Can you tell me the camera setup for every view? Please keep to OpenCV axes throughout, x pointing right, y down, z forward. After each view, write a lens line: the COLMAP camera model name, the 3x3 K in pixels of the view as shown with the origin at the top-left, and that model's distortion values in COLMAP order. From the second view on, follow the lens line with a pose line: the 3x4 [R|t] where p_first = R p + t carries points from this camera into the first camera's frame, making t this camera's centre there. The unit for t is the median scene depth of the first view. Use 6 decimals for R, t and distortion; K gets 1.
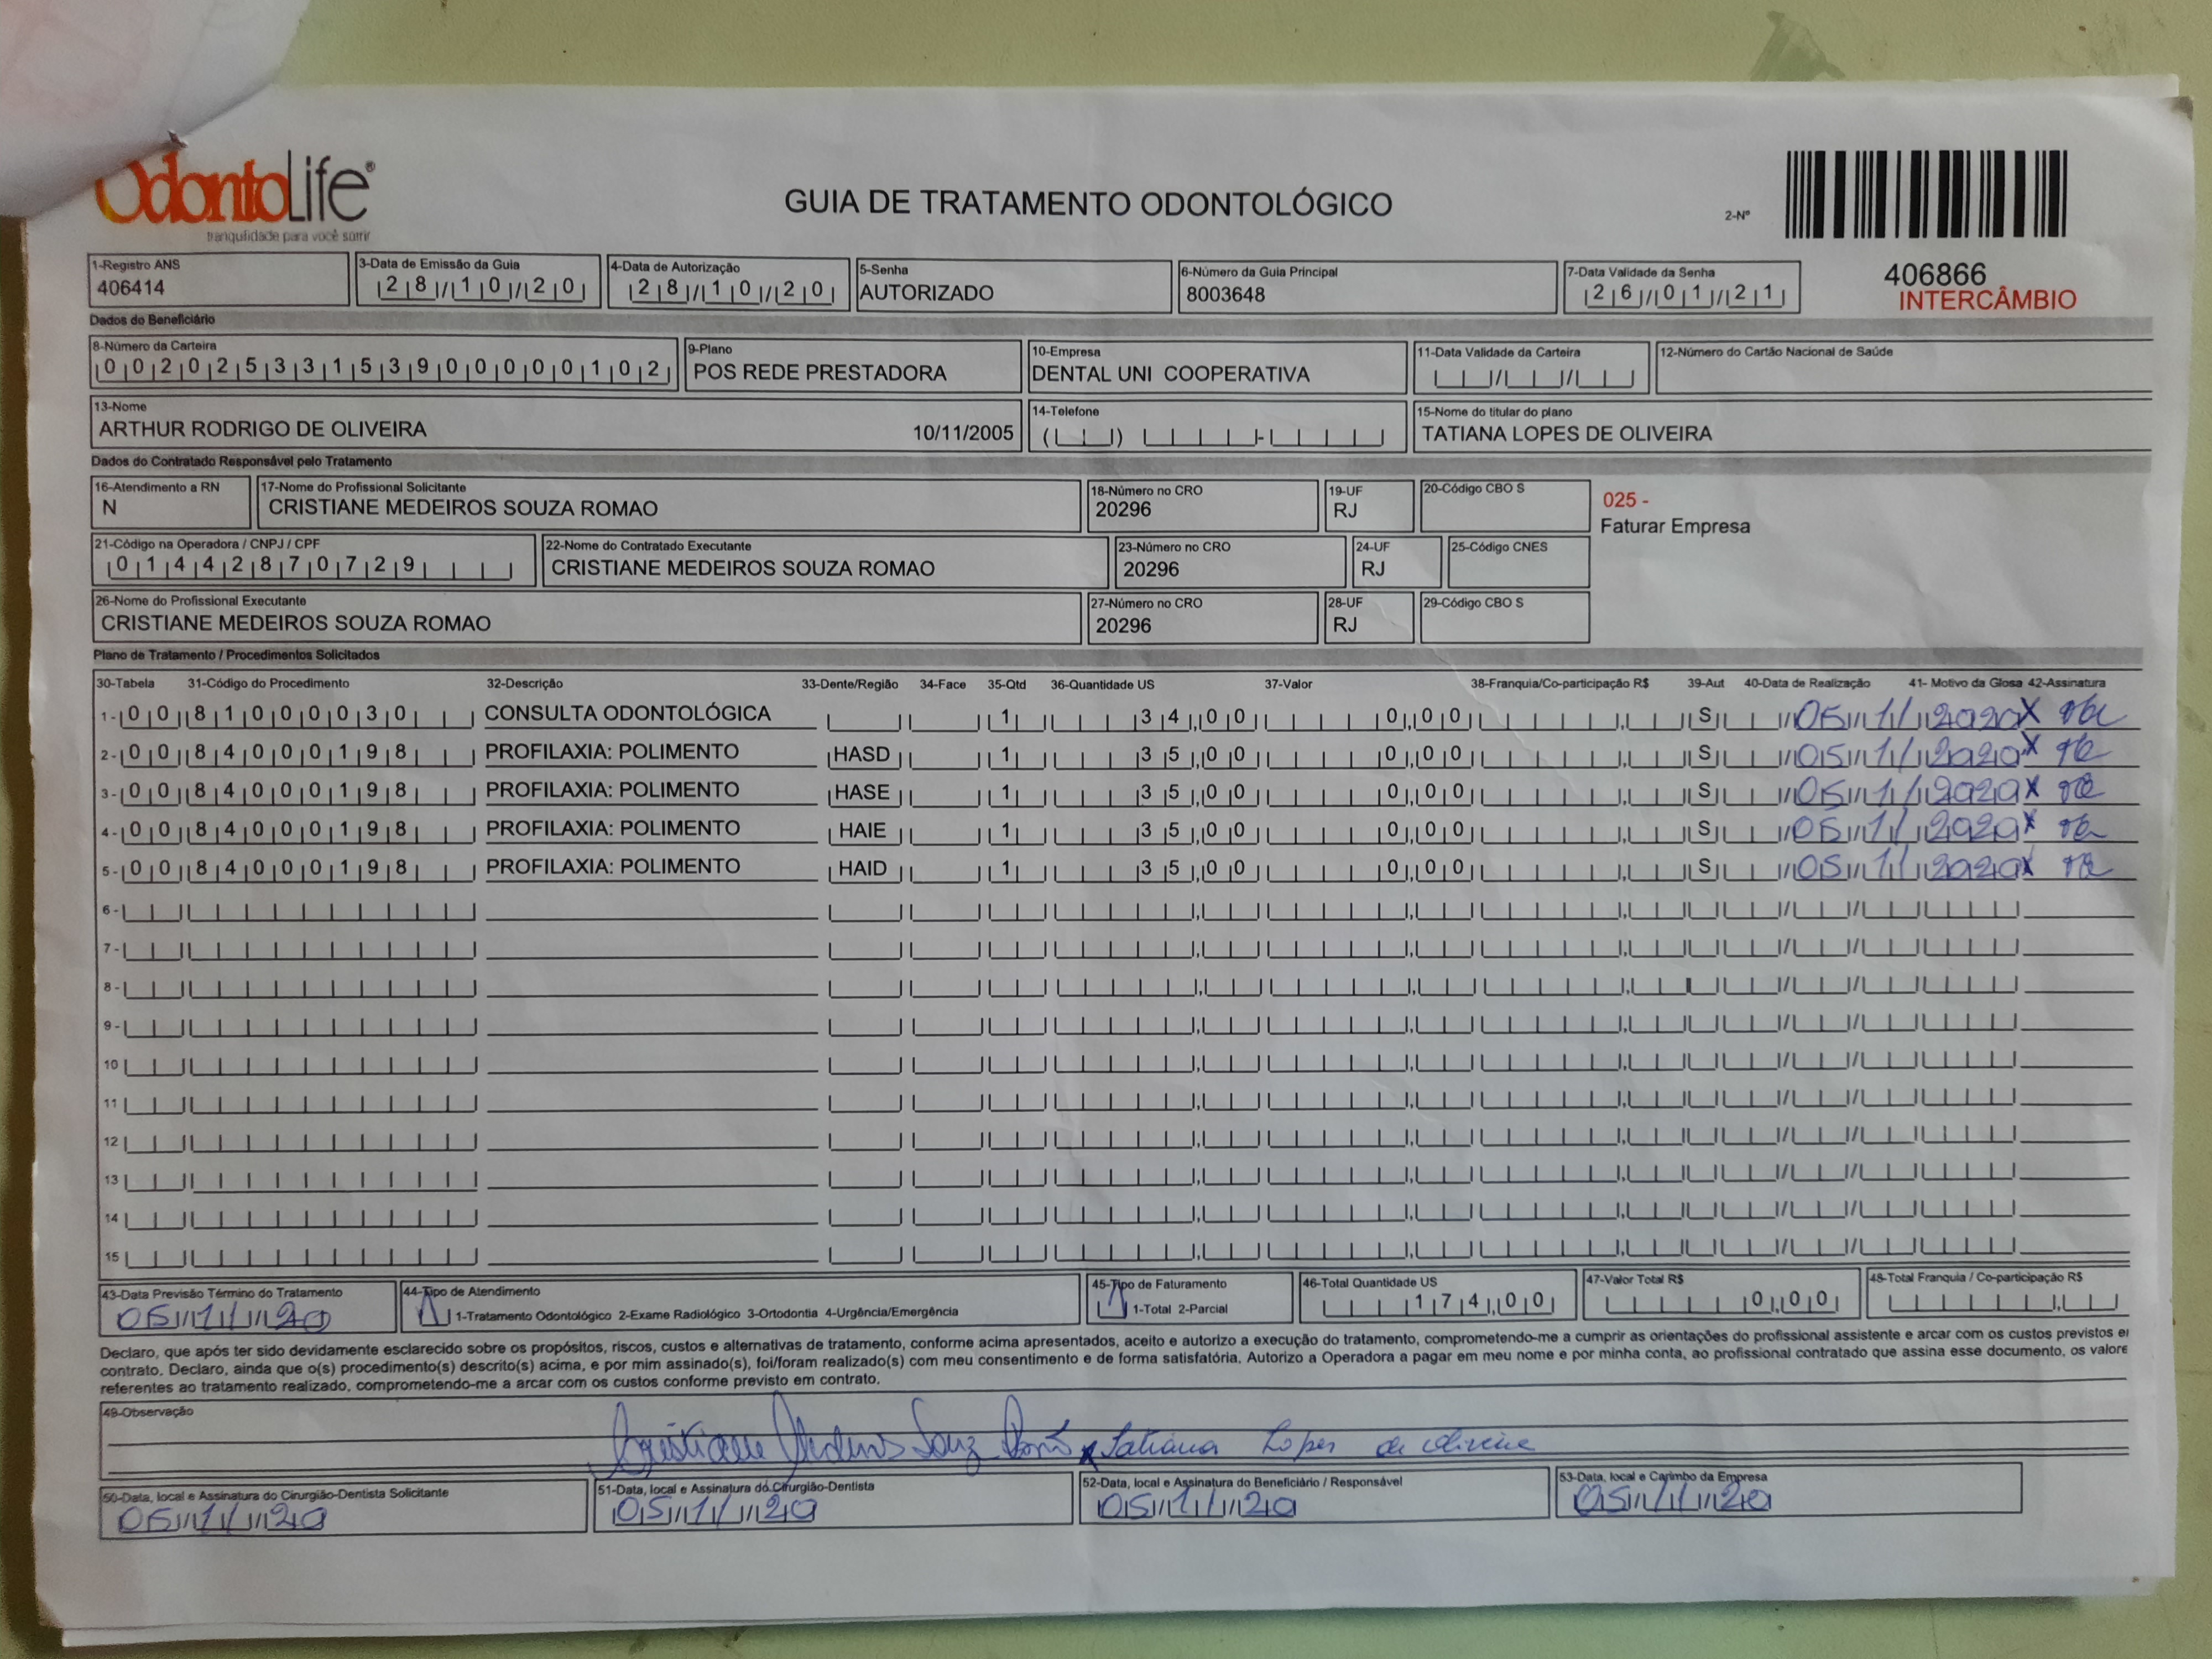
lens RADIAL K [[3493.7, 0, 1063.4], [0, 3493.7, 829.5], [0, 0, 1]] dist [0.066491, -0.122190]
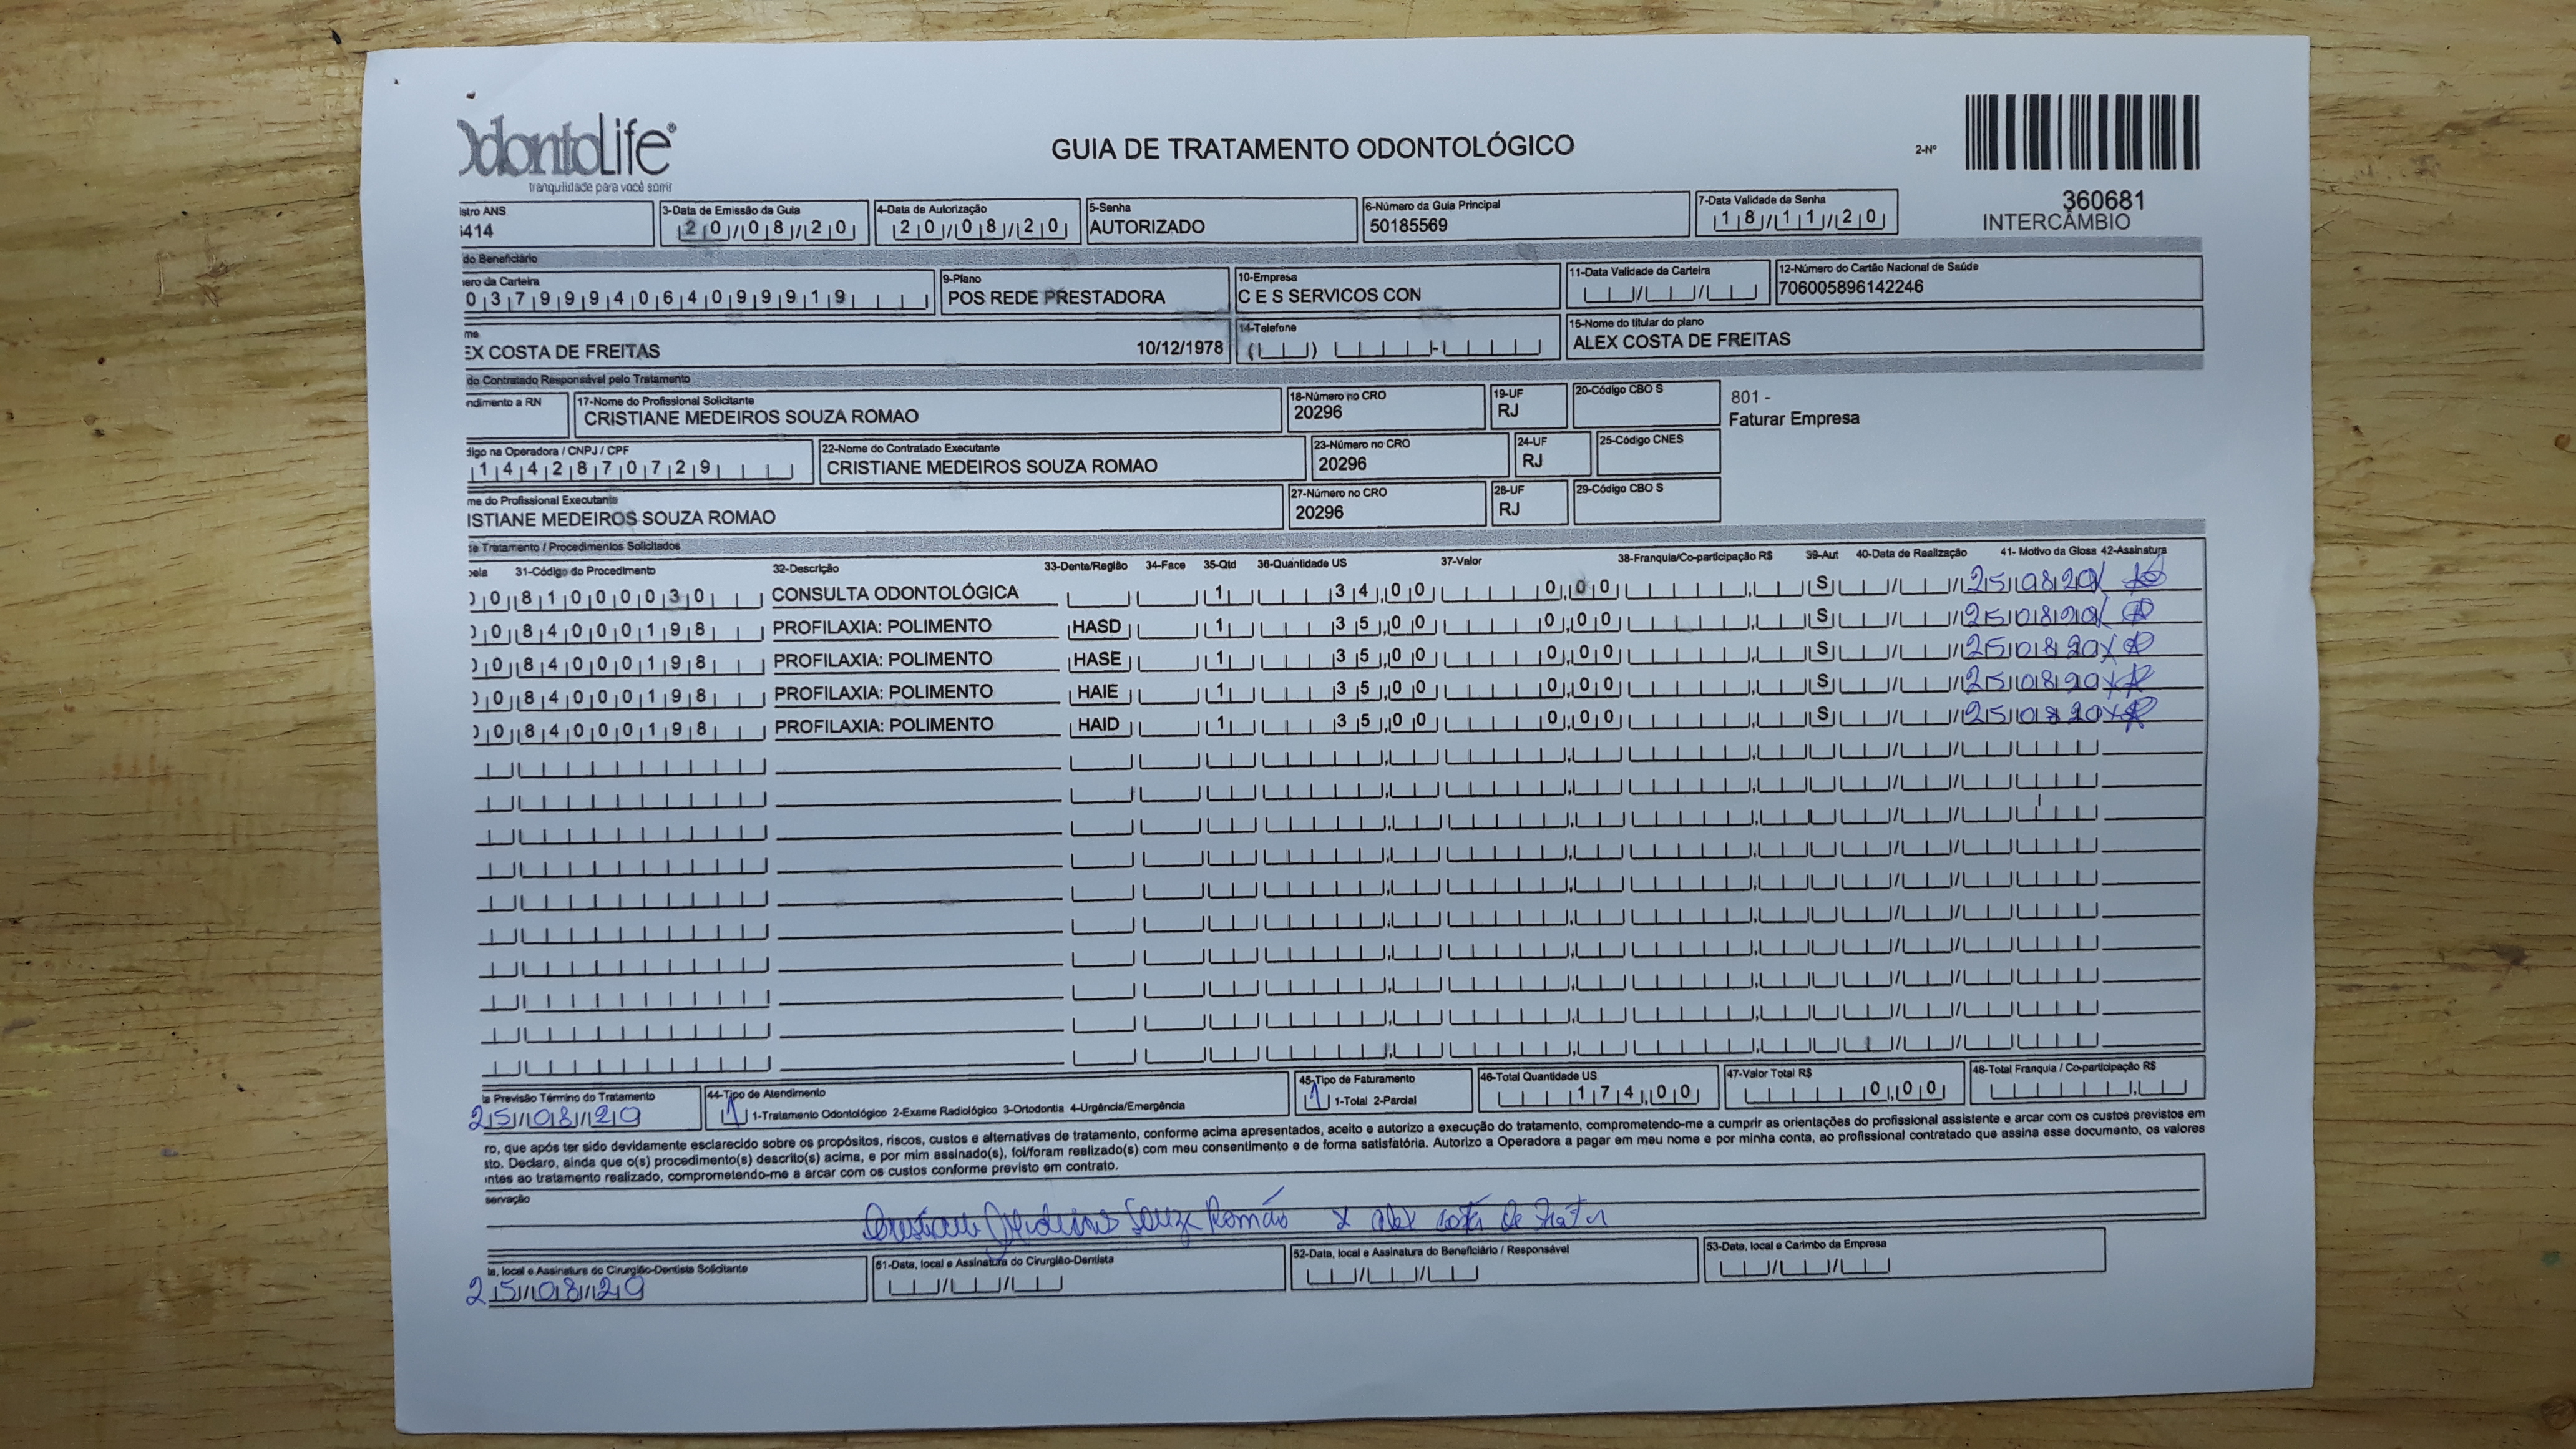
lens RADIAL K [[3890.9, 0, 1271.8], [0, 3890.9, 897.3], [0, 0, 1]] dist [0.265950, -3.128629]
pose [[0.999913, -0.013157, 0.001155, -0.001888], [0.013085, 0.998725, 0.048755, 0.006141], [-0.001795, -0.048736, 0.998810, -0.305157]]
